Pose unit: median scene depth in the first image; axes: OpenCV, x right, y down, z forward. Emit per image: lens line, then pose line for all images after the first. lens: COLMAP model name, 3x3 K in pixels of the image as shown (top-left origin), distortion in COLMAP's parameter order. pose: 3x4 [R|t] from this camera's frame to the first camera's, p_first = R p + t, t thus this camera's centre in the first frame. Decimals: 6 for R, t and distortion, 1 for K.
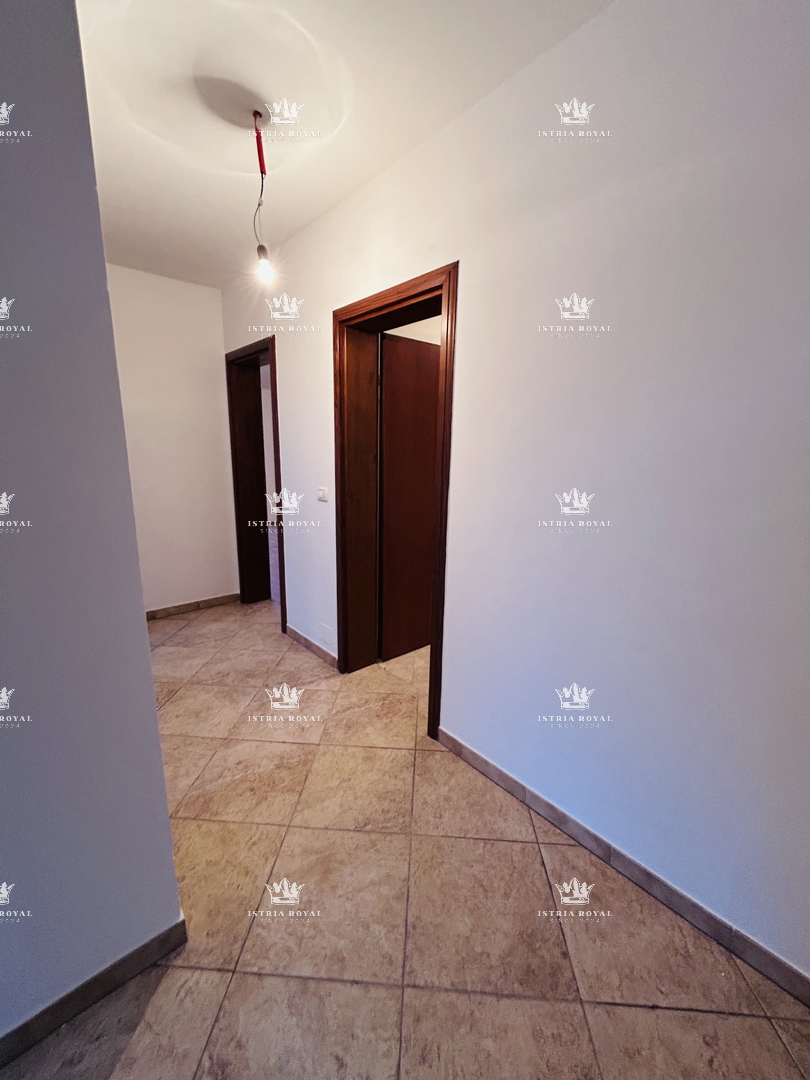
lens RADIAL K [[432.9, 0, 401.9], [0, 432.9, 539.5], [0, 0, 1]] dist [-0.003308, -0.000074]
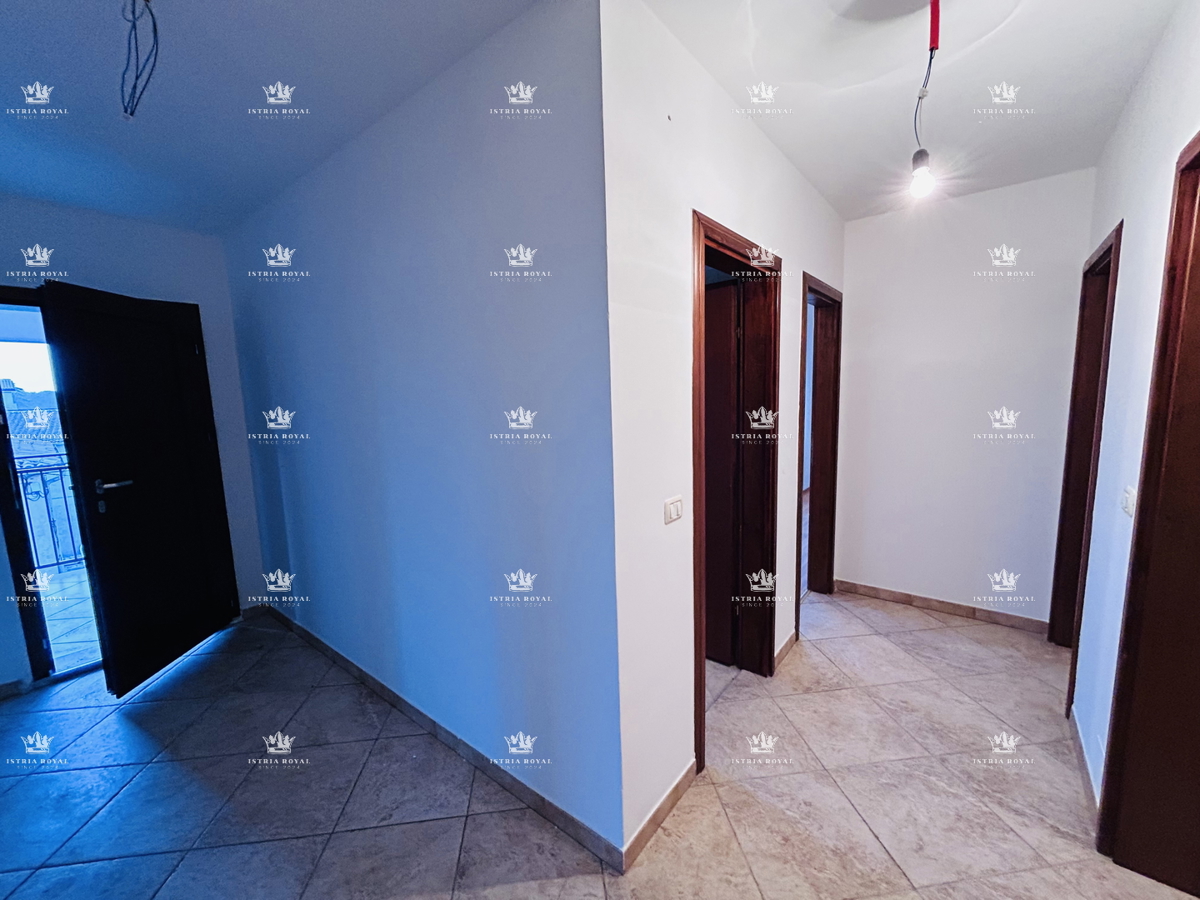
lens RADIAL K [[481.0, 0, 599.1], [0, 481.0, 450.5], [0, 0, 1]] dist [-0.003308, -0.000074]
pose [[0.177214, 0.101007, -0.978975, 0.334758], [-0.173971, 0.982270, 0.069855, -0.115741], [0.968674, 0.157934, 0.191644, 0.317589]]
